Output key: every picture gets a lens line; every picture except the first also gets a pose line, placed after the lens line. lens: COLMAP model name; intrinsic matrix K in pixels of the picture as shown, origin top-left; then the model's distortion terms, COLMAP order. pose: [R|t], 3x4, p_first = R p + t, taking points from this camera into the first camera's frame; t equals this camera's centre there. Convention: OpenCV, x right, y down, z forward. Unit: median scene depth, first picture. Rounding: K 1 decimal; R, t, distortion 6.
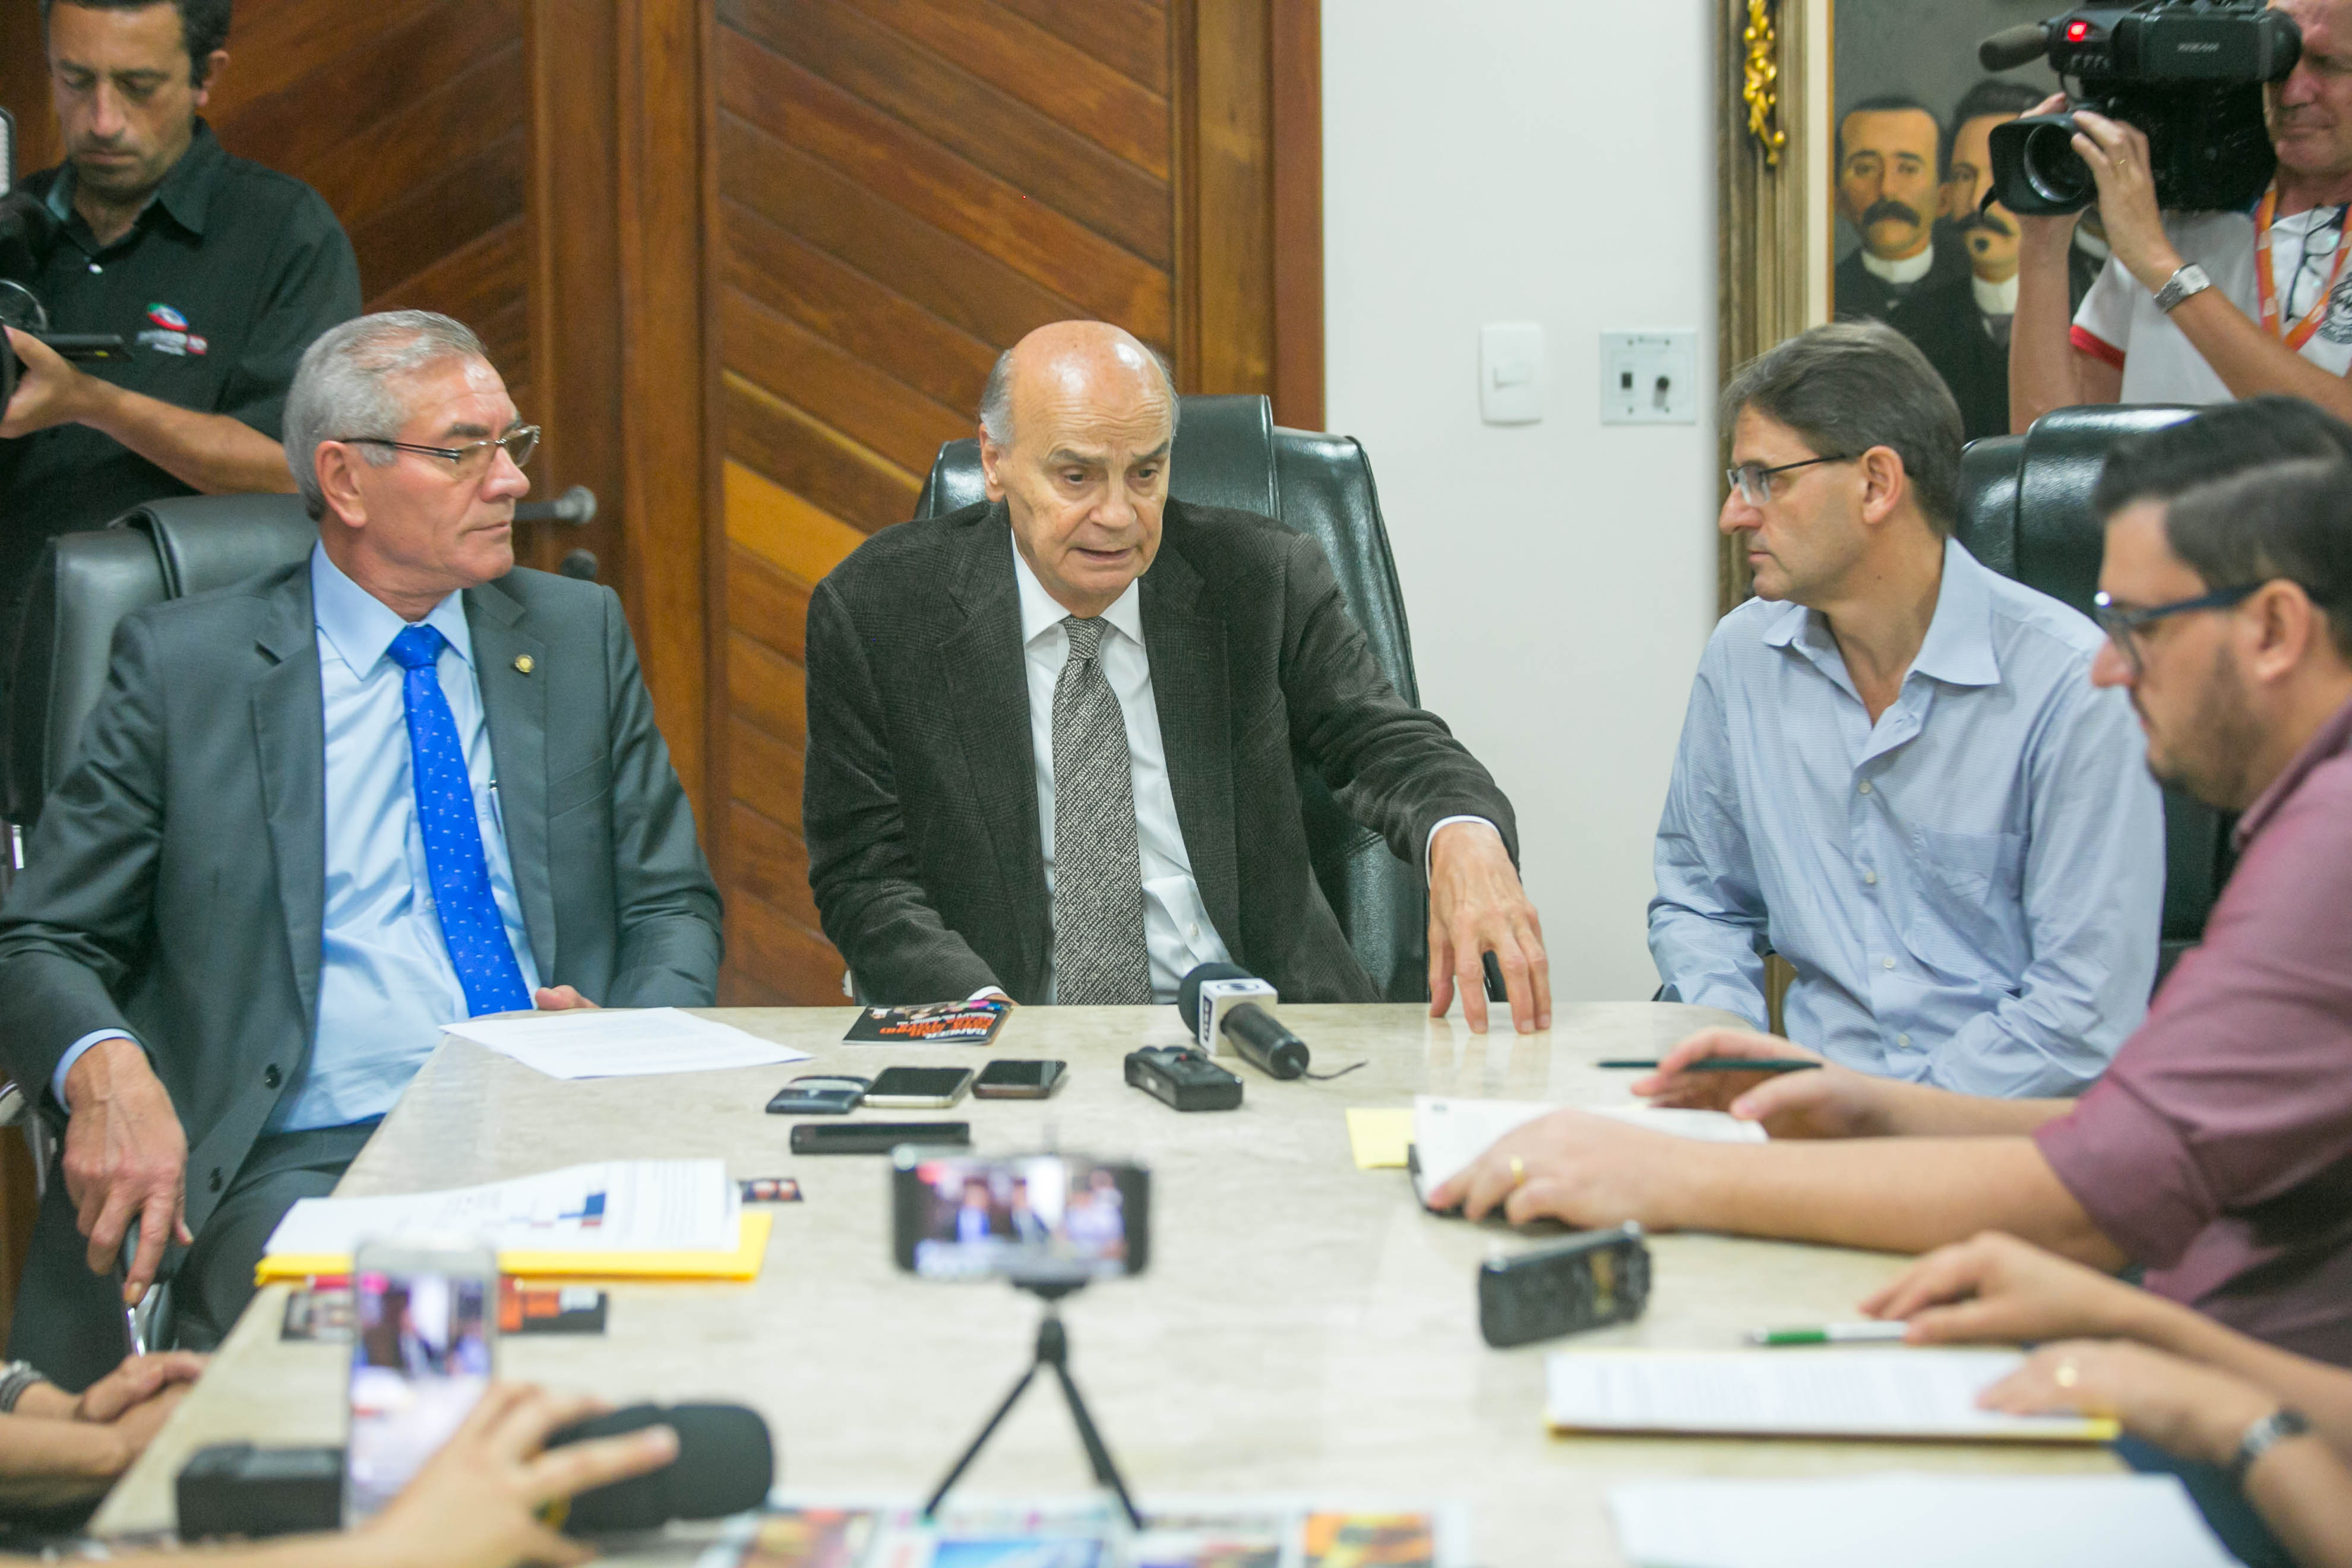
lens RADIAL K [[5207.0, 0, 1176.0], [0, 5207.0, 784.0], [0, 0, 1]] dist [-0.118406, -0.664536]
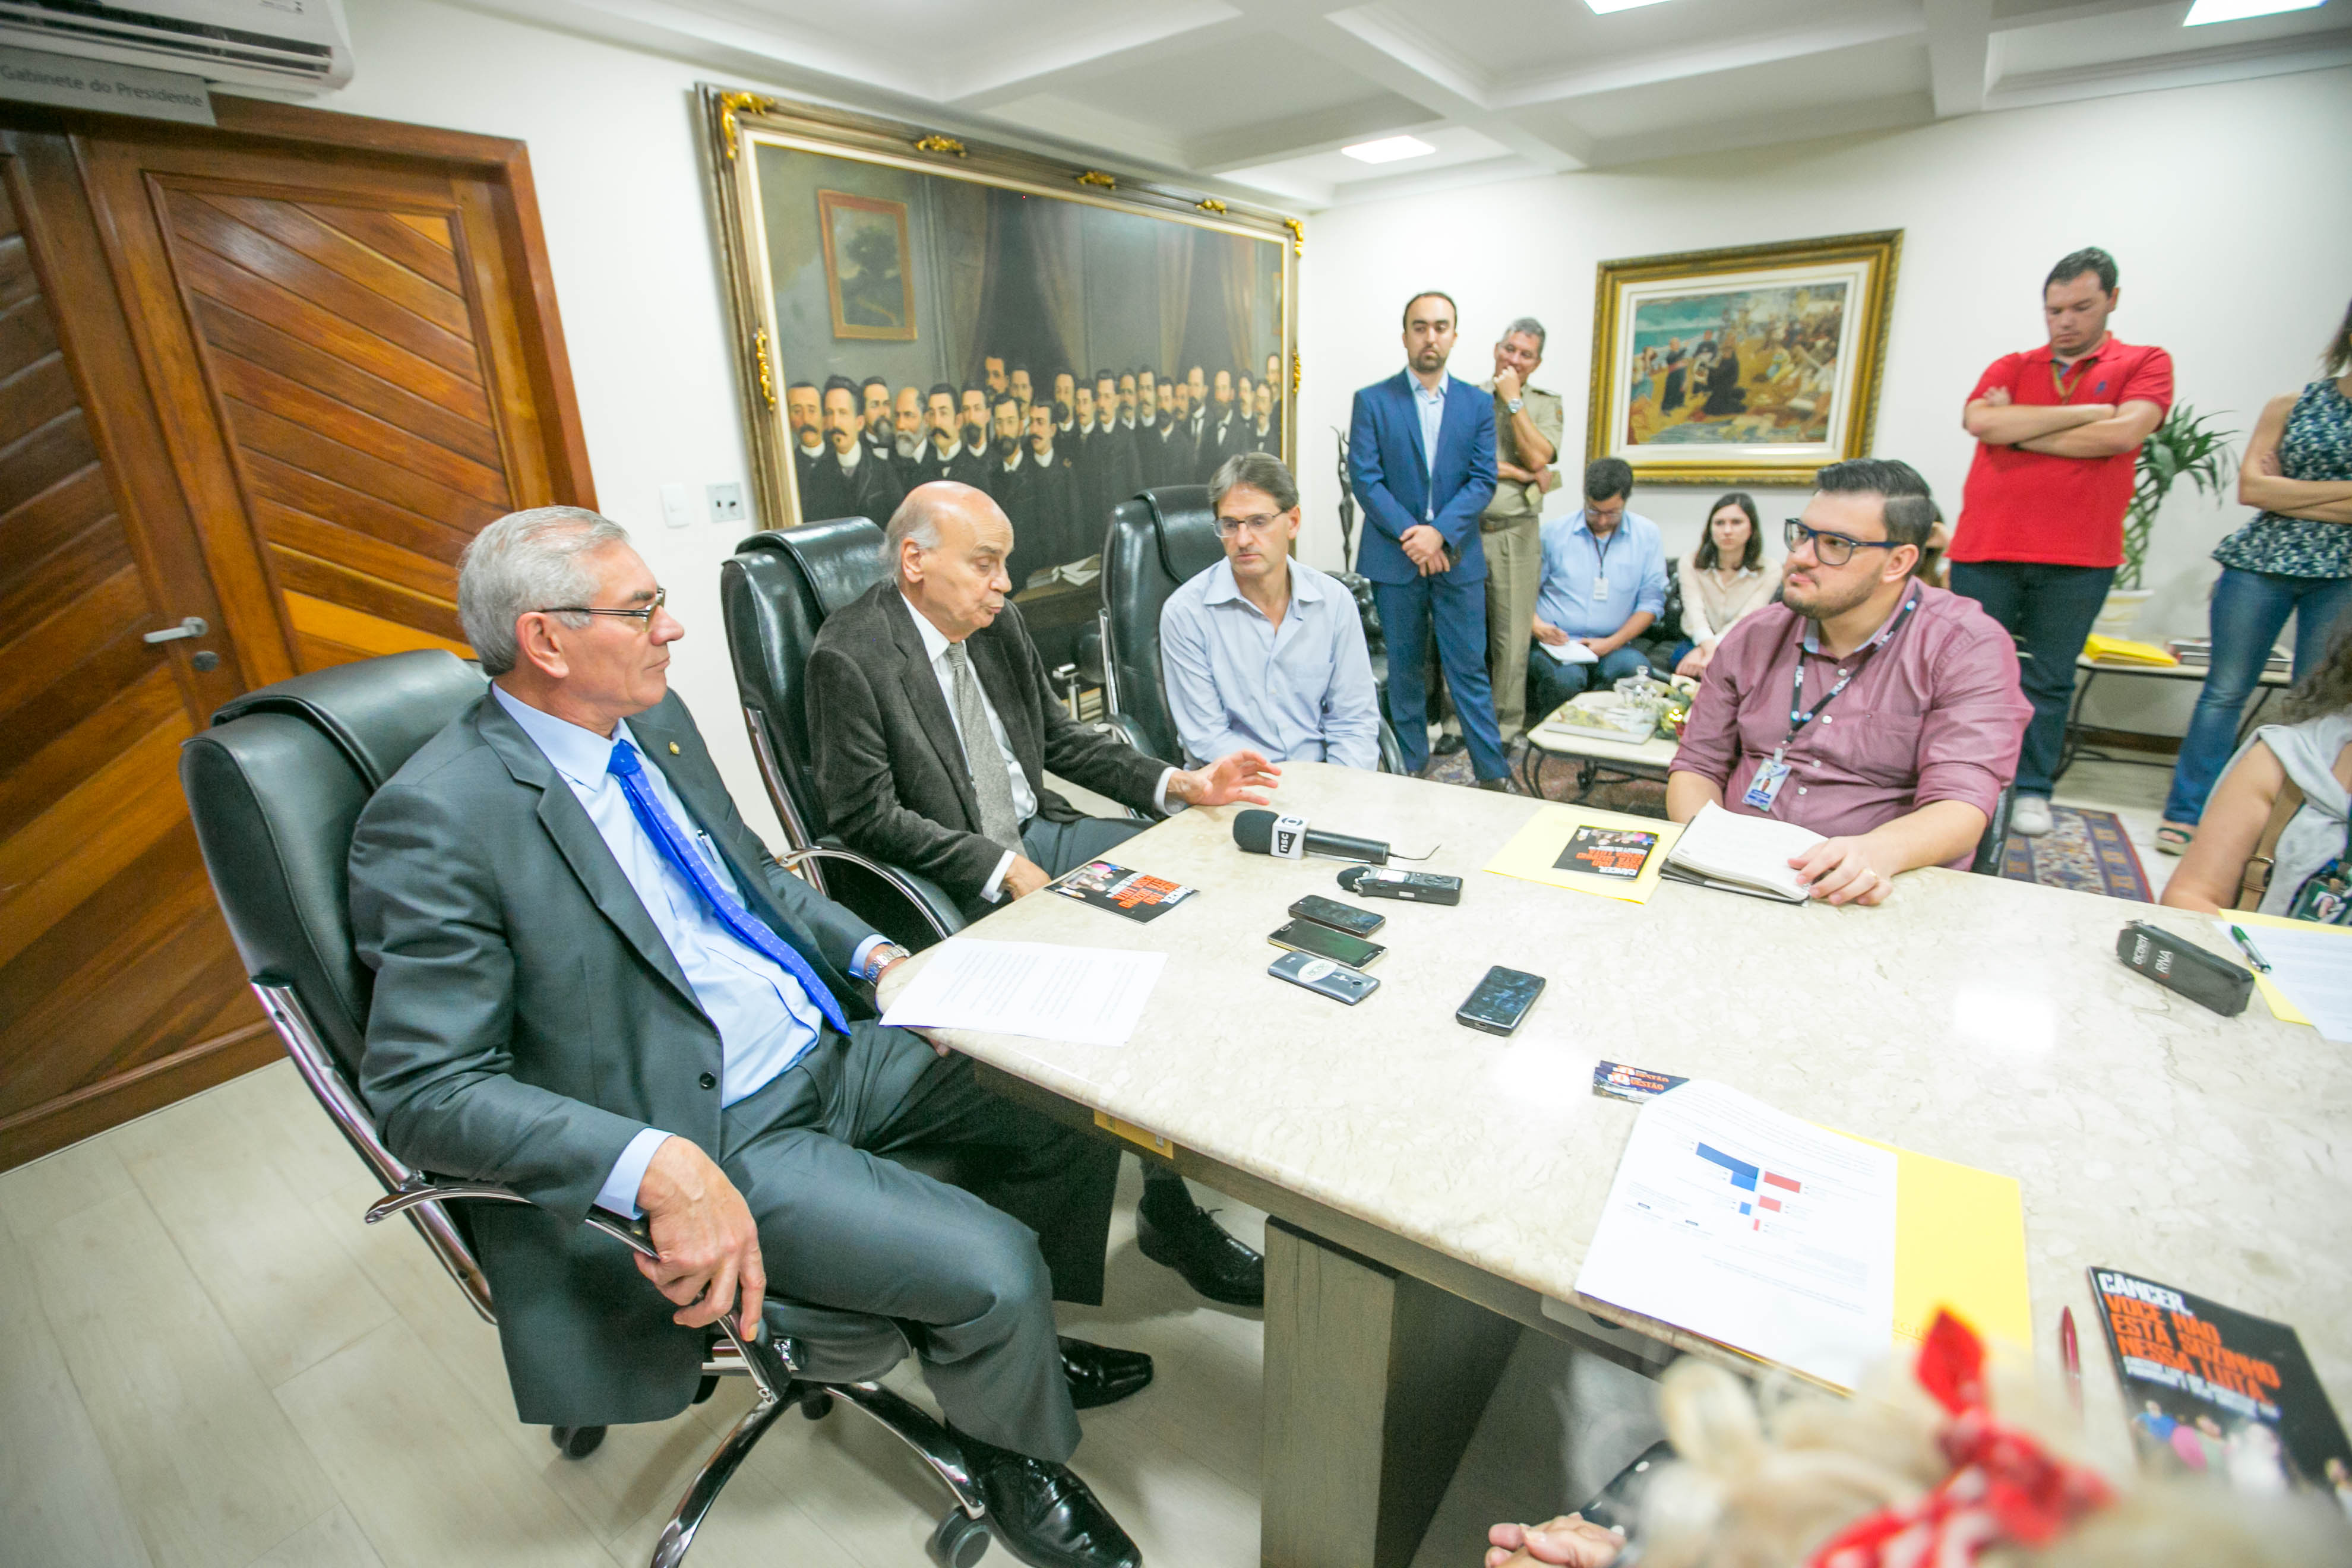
lens RADIAL K [[1053.4, 0, 1176.0], [0, 1053.4, 784.0], [0, 0, 1]] dist [-0.042405, 0.011921]
pose [[0.590650, -0.284015, 0.755293, -0.253198], [0.123033, 0.956764, 0.263562, -0.068232], [-0.797493, -0.062747, 0.600056, 0.654685]]
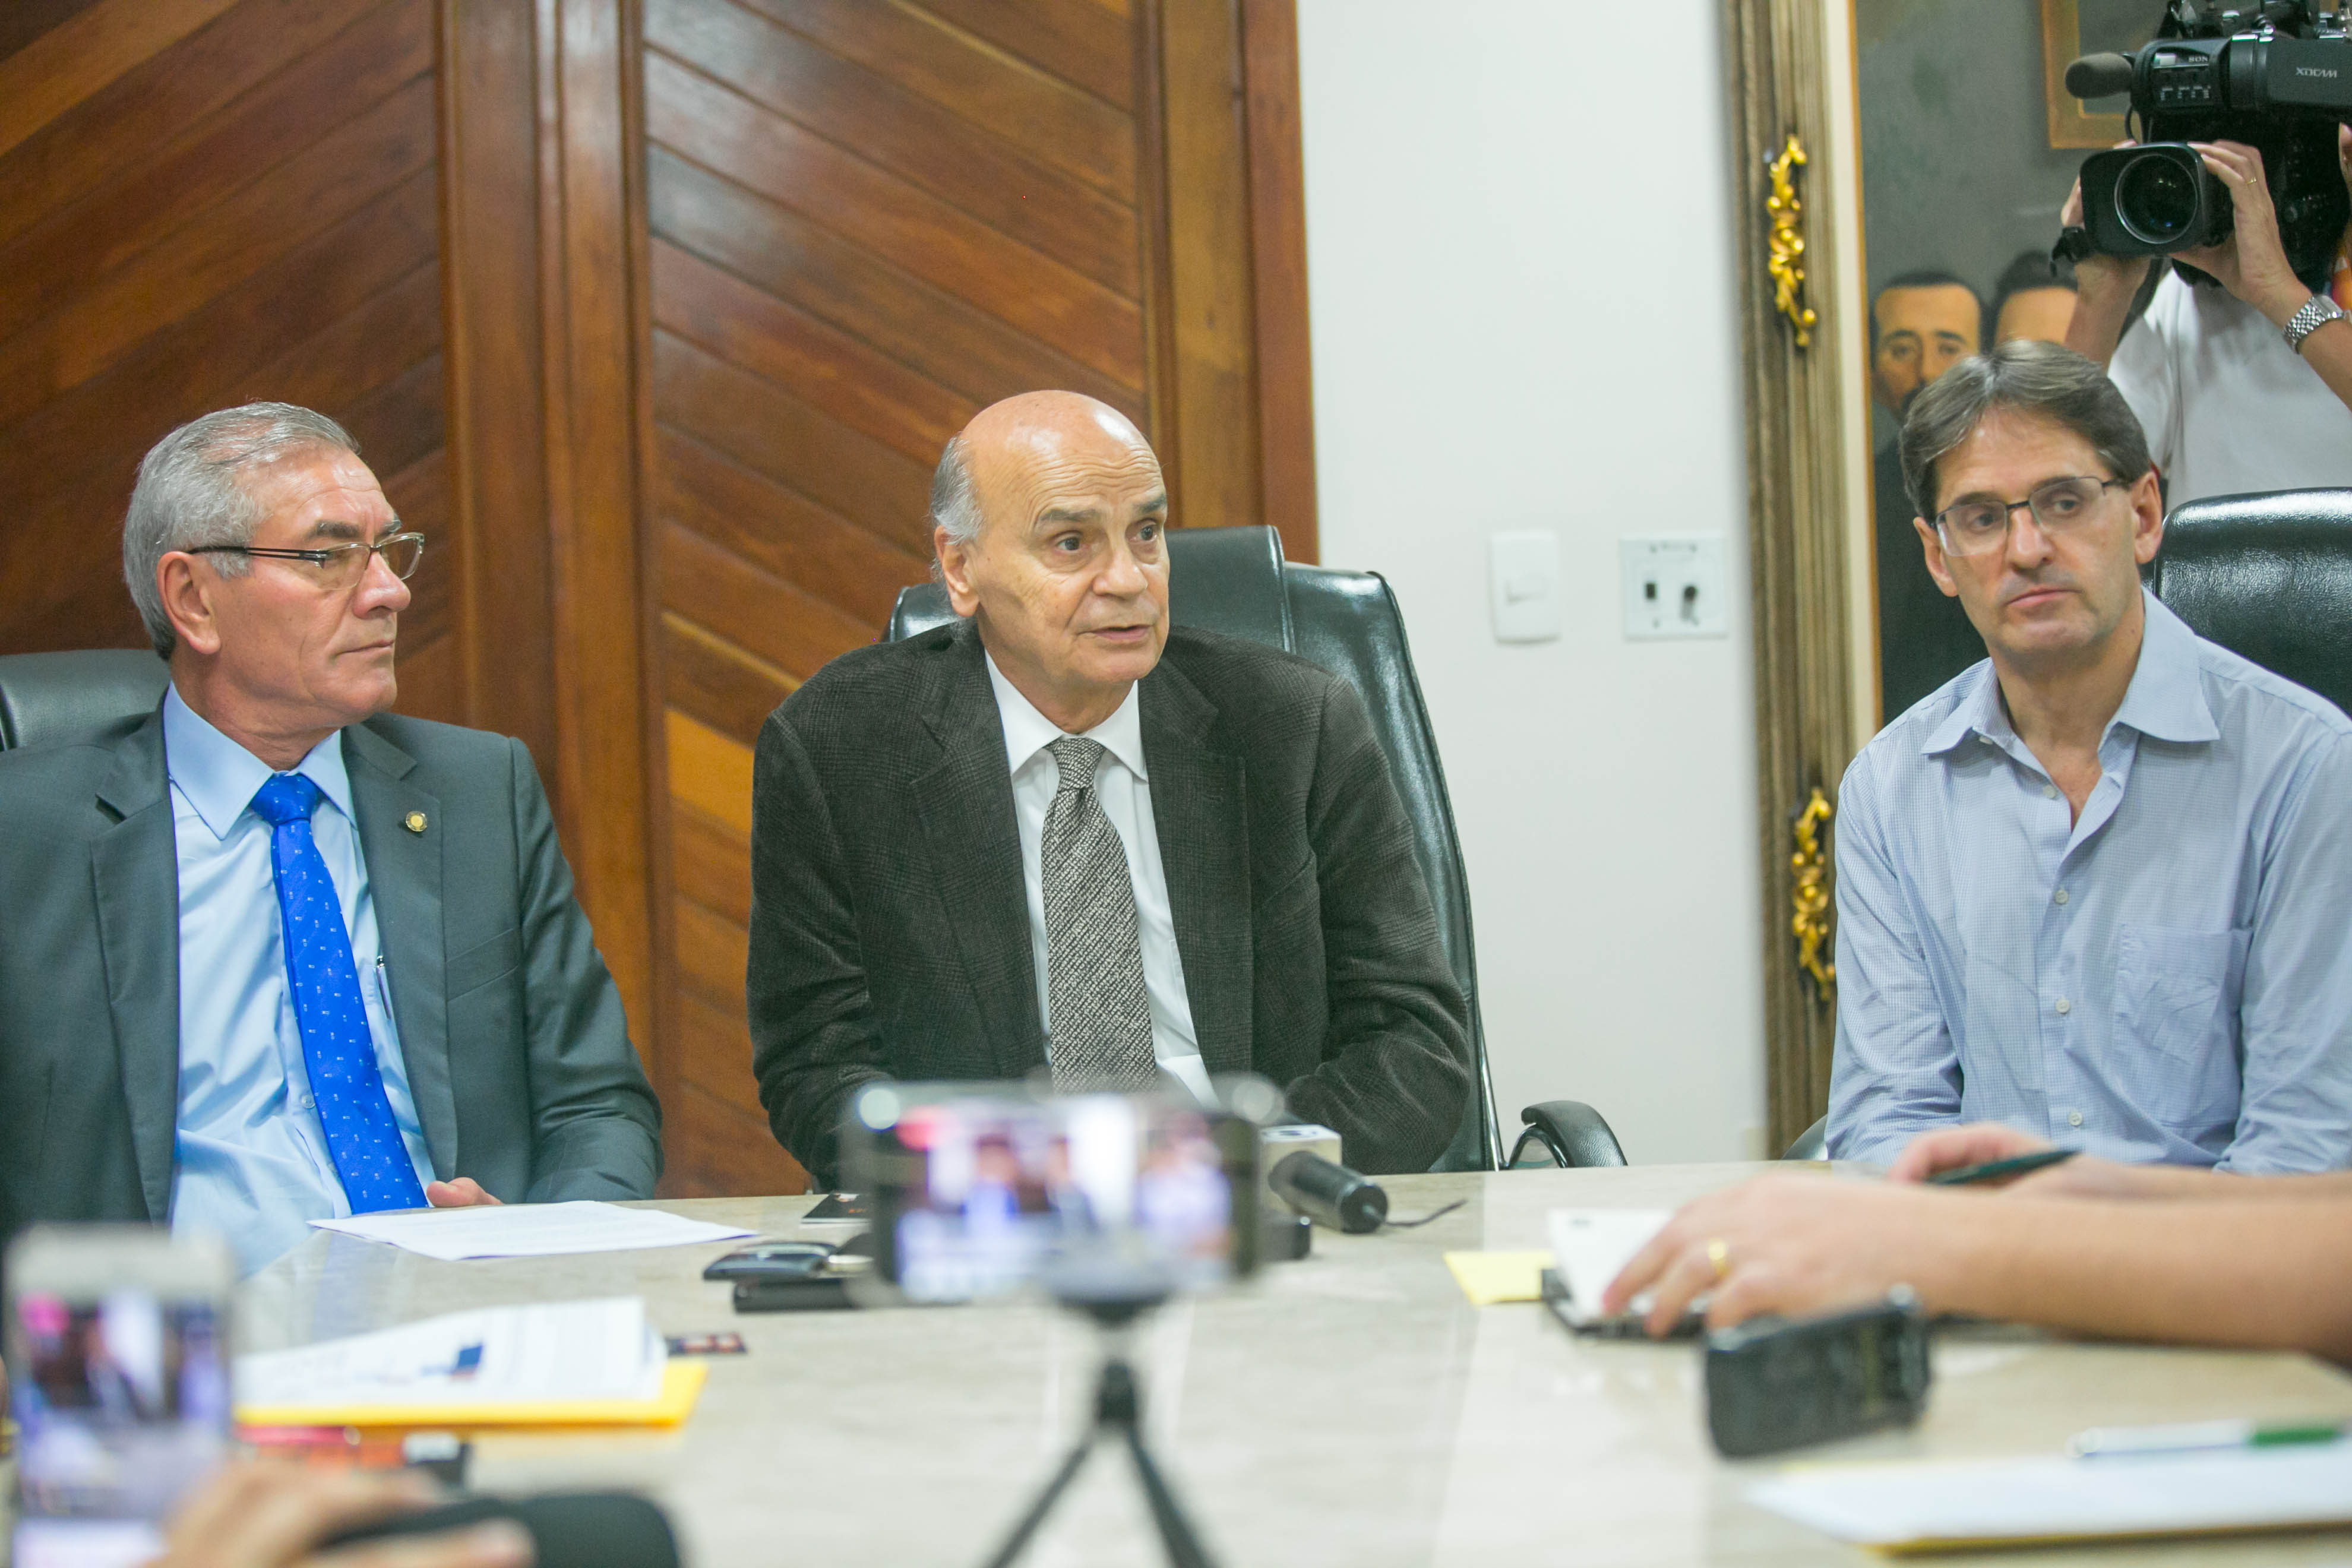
lens RADIAL K [[4722.4, 0, 1181.0], [0, 4722.4, 985.8], [0, 0, 1]] dist [-0.232367, 0.136990]
pose [[0.999457, -0.029834, 0.014010, -0.012256], [0.030635, 0.997669, -0.060969, 0.050358], [-0.012158, 0.061365, 0.998041, 0.226268]]
